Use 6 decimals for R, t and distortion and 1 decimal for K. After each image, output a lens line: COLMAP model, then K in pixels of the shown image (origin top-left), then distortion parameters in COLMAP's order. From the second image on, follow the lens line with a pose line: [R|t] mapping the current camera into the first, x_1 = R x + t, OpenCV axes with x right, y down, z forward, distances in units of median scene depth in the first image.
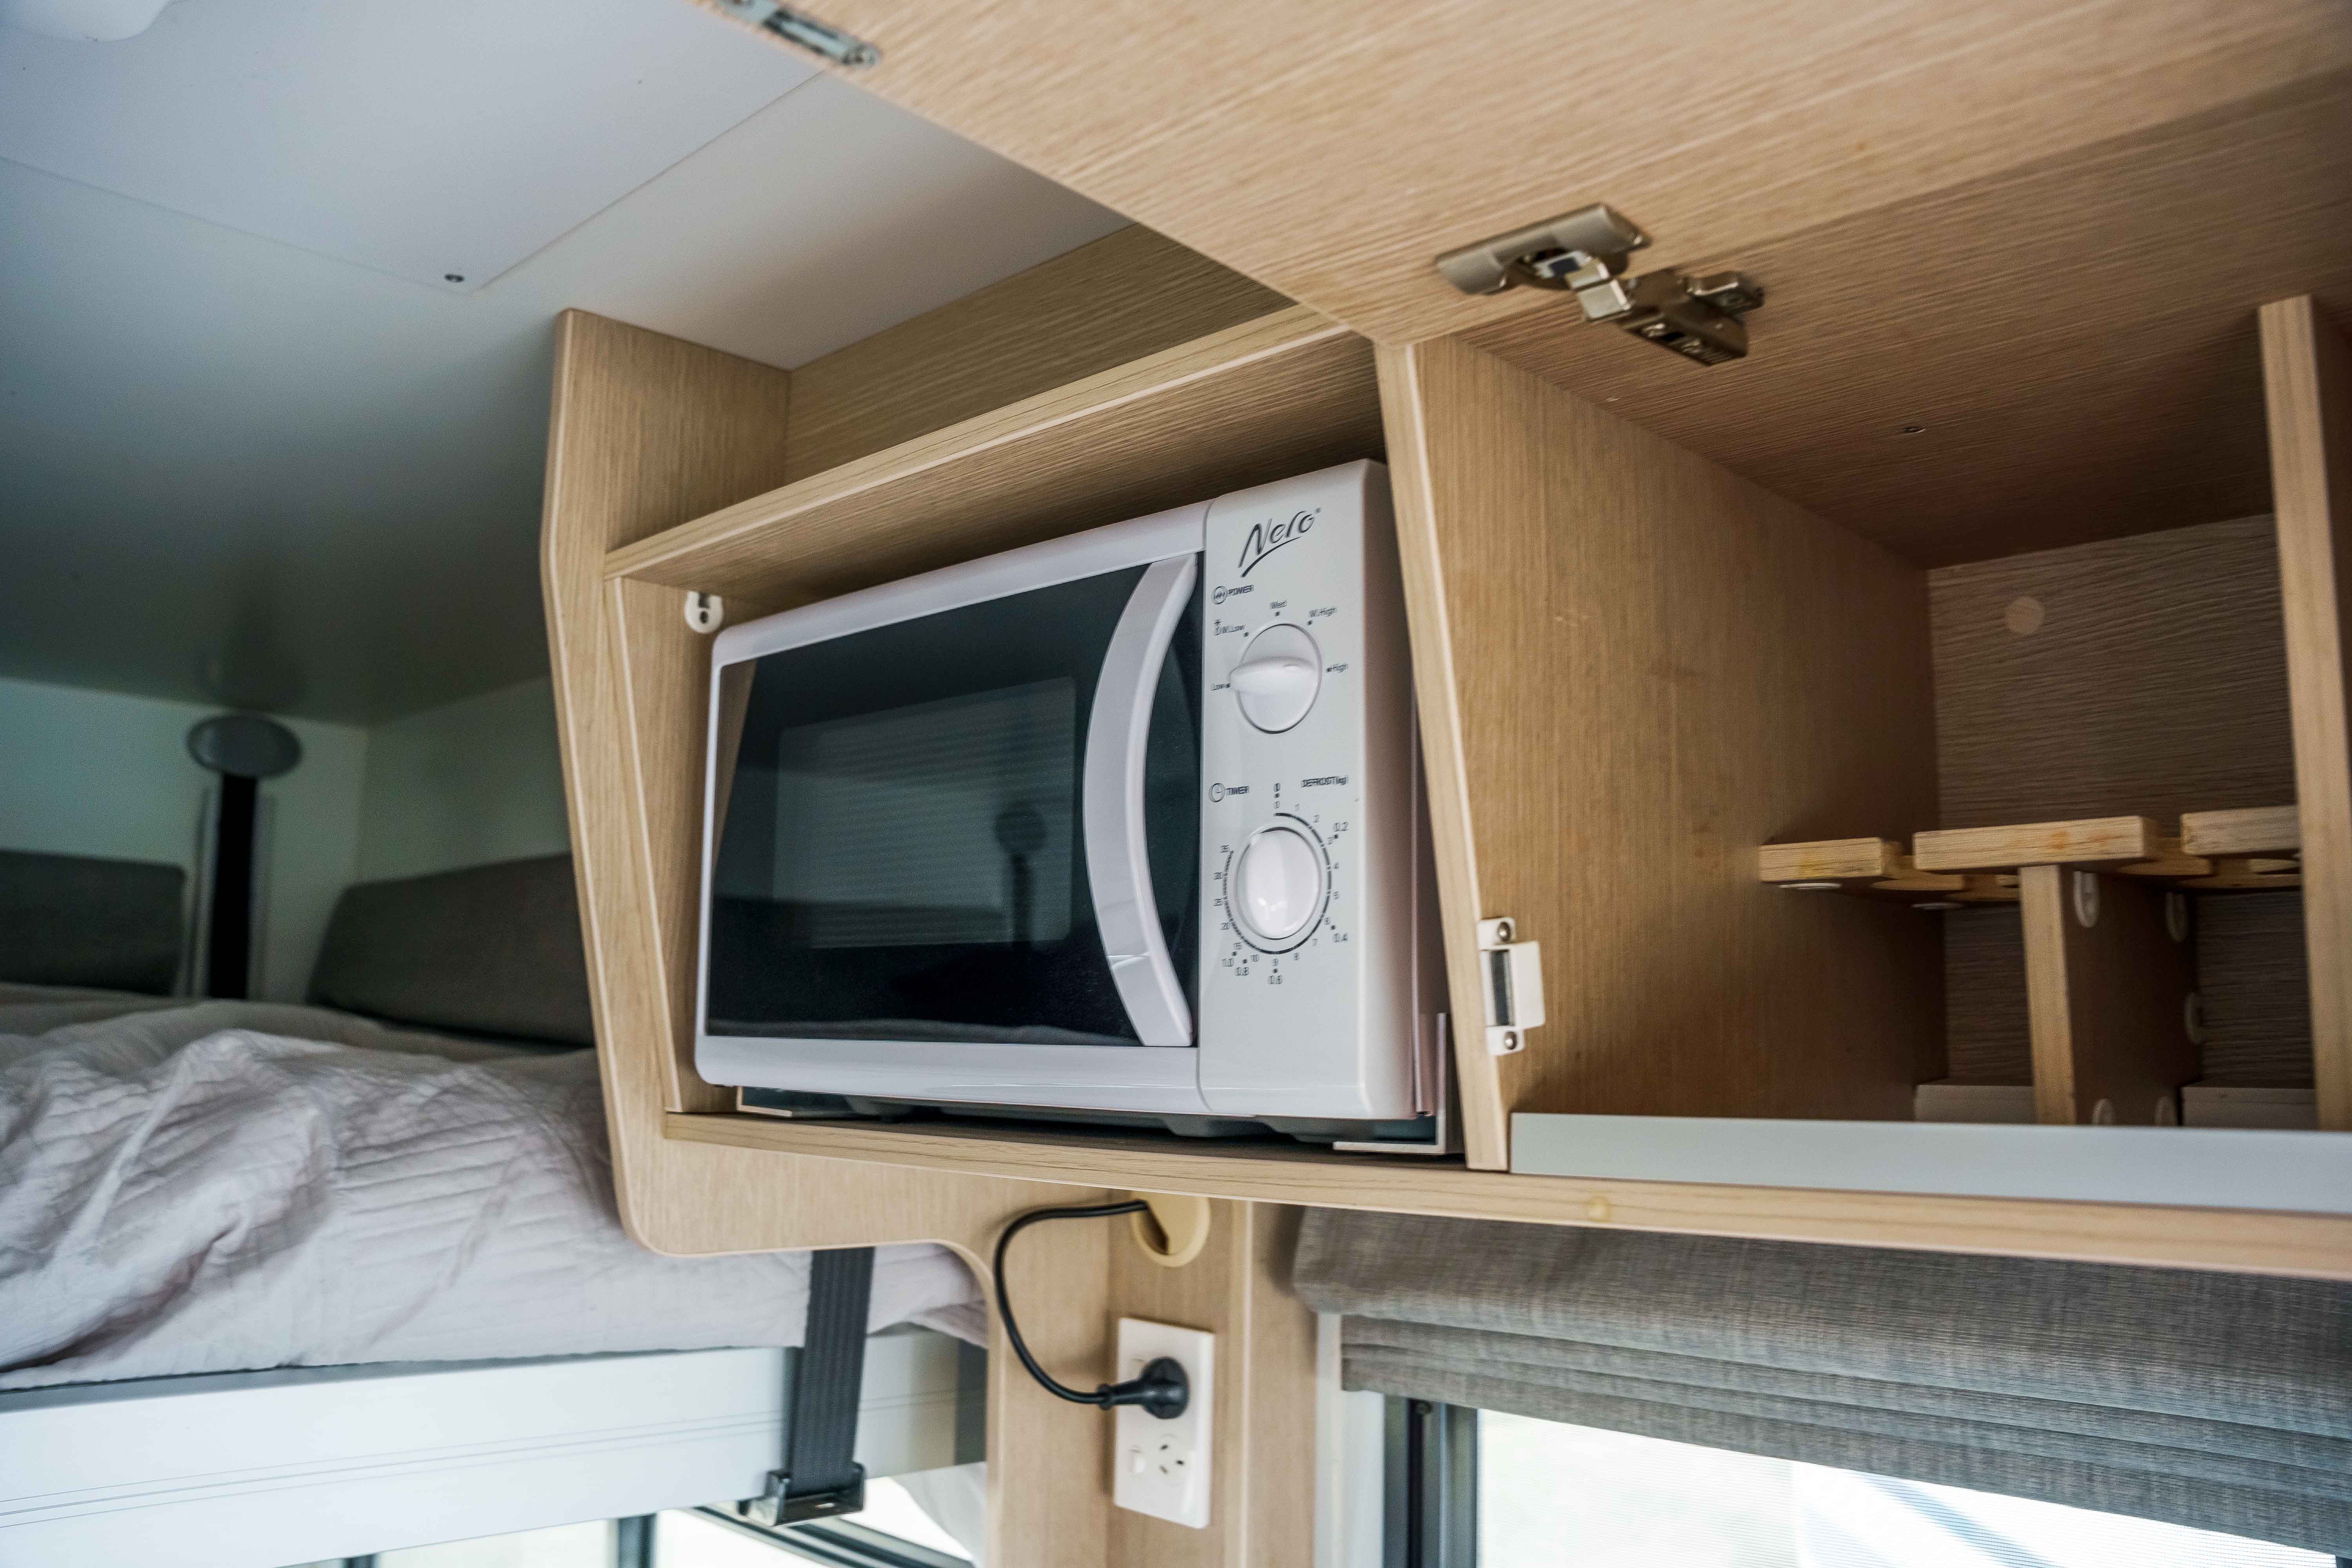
lens RADIAL K [[1883.0, 0, 1190.6], [0, 1883.0, 788.5], [0, 0, 1]] dist [-0.189474, 0.162413]
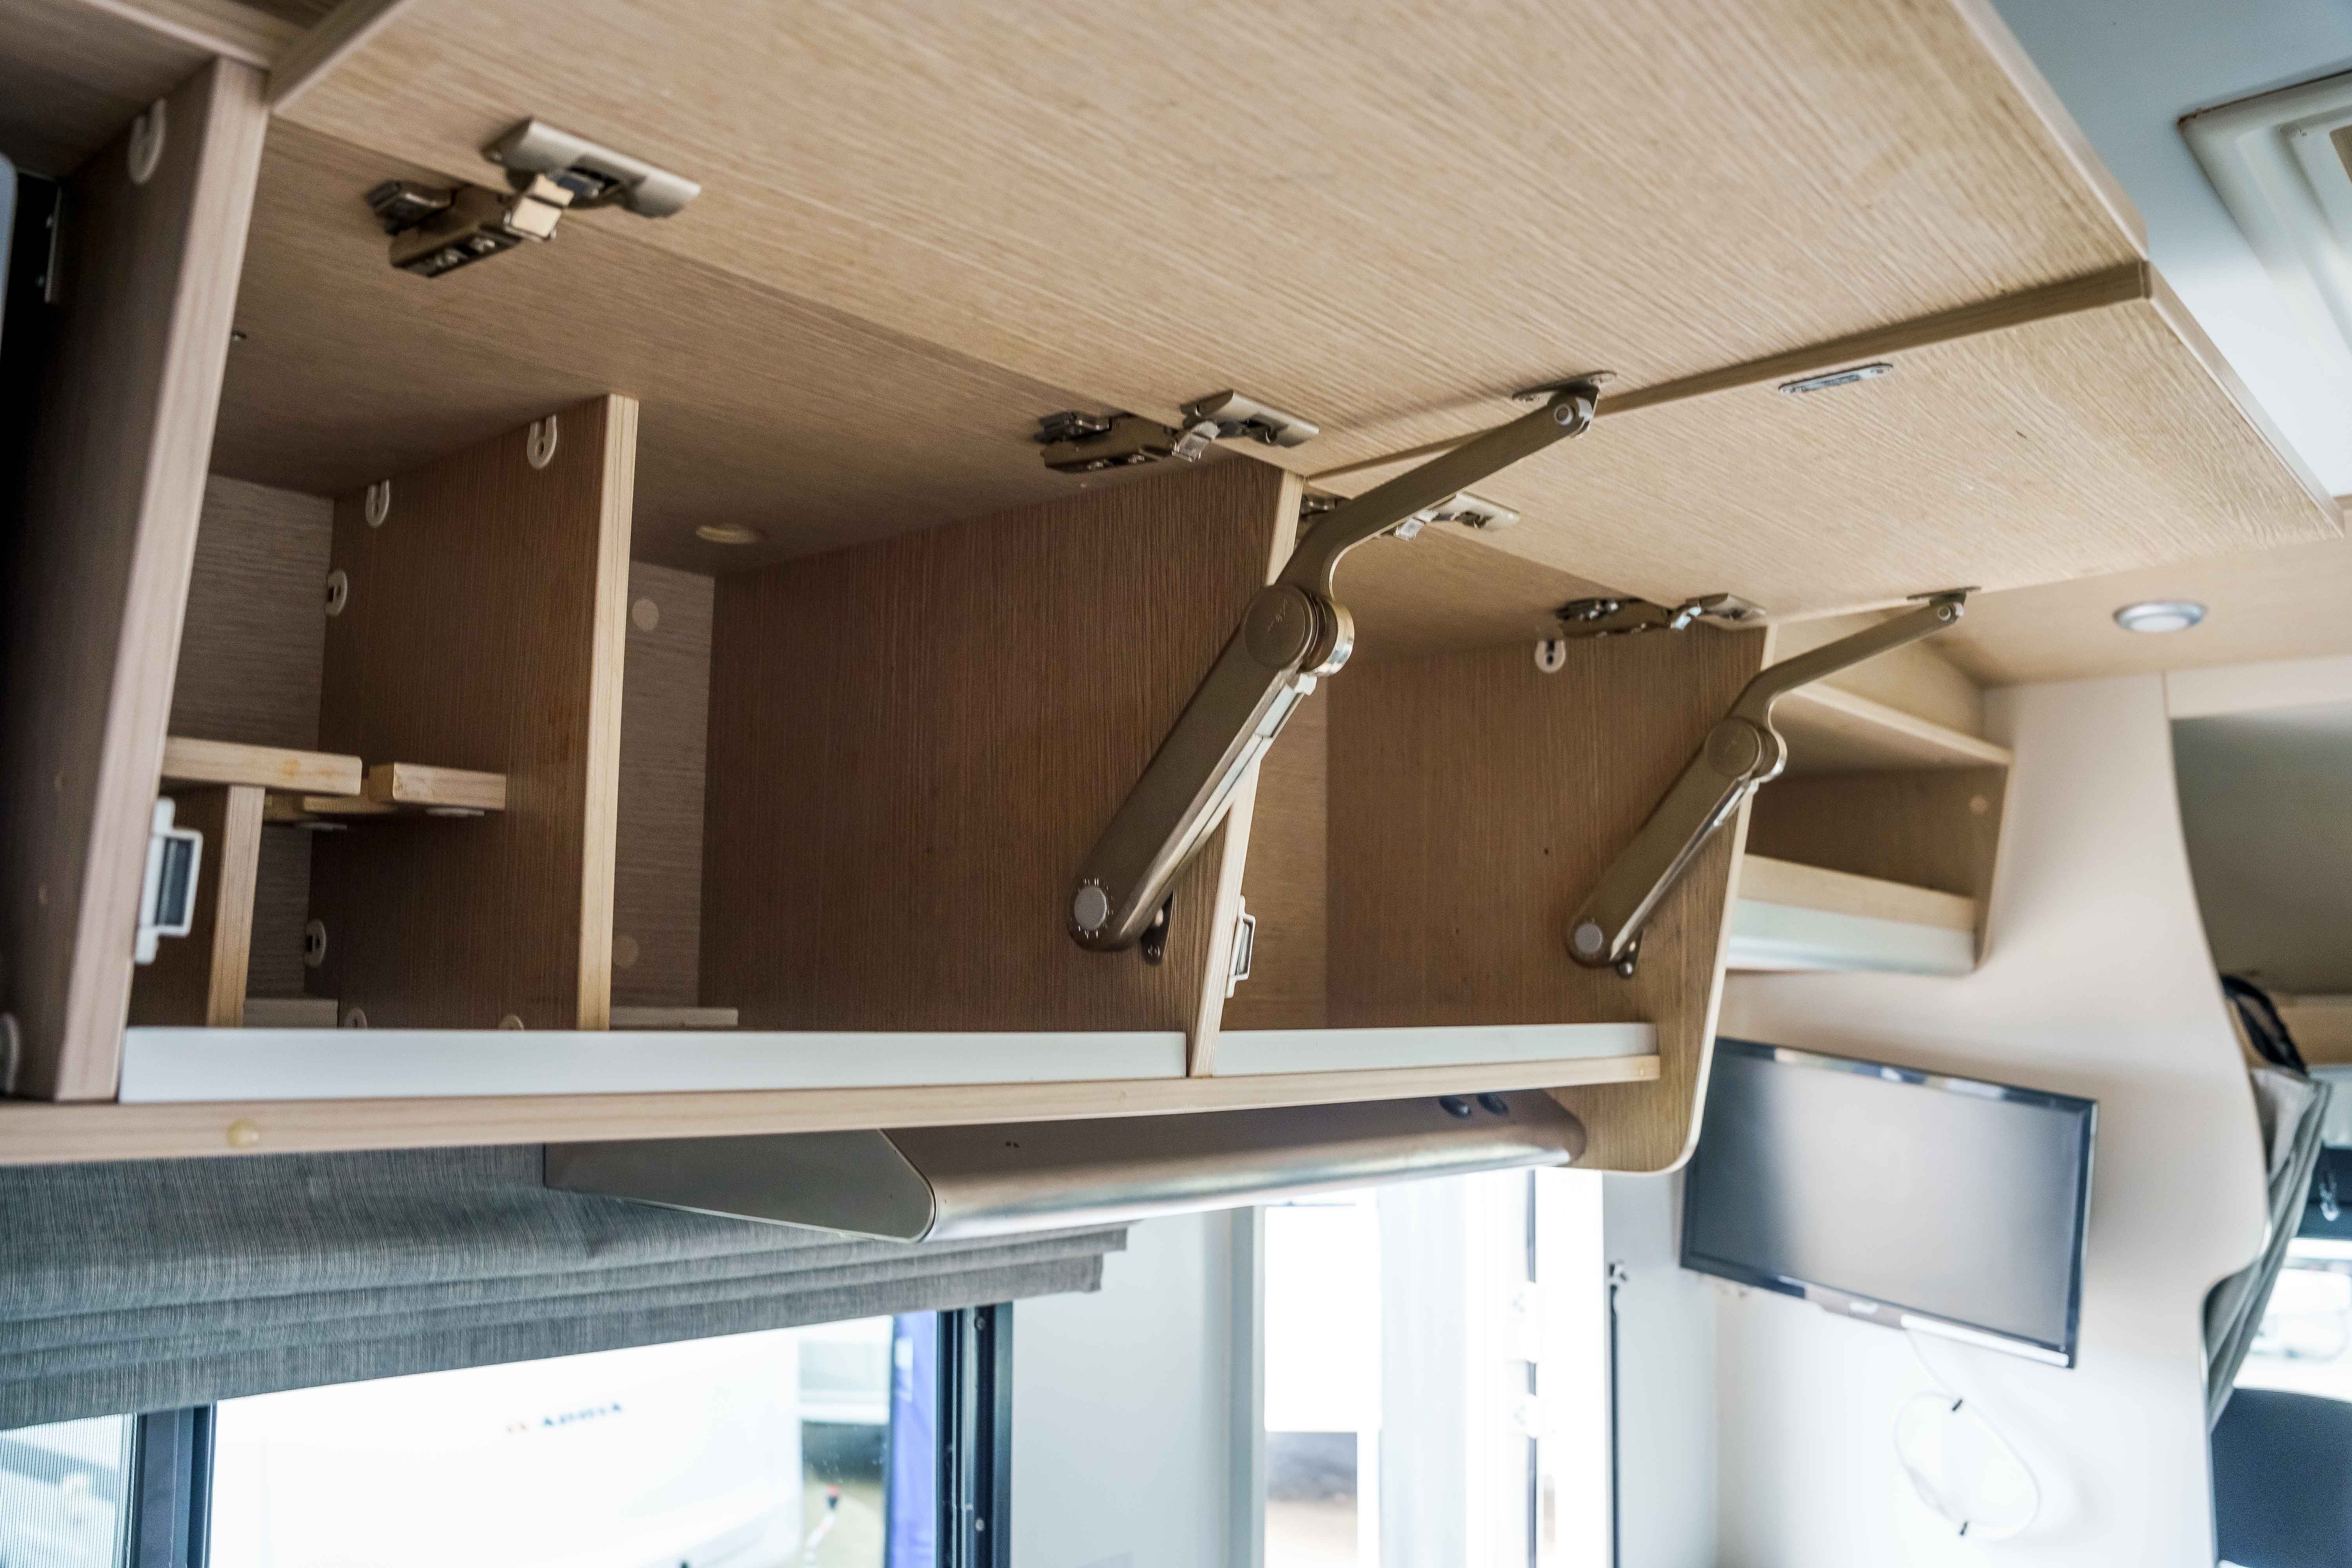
lens RADIAL K [[1883.0, 0, 1159.4], [0, 1883.0, 770.1], [0, 0, 1]] dist [-0.189474, 0.162413]
pose [[-0.069937, 0.094125, 0.993101, -0.567098], [-0.158739, 0.981803, -0.104233, 0.055439], [-0.984840, -0.164934, -0.053723, 0.523172]]
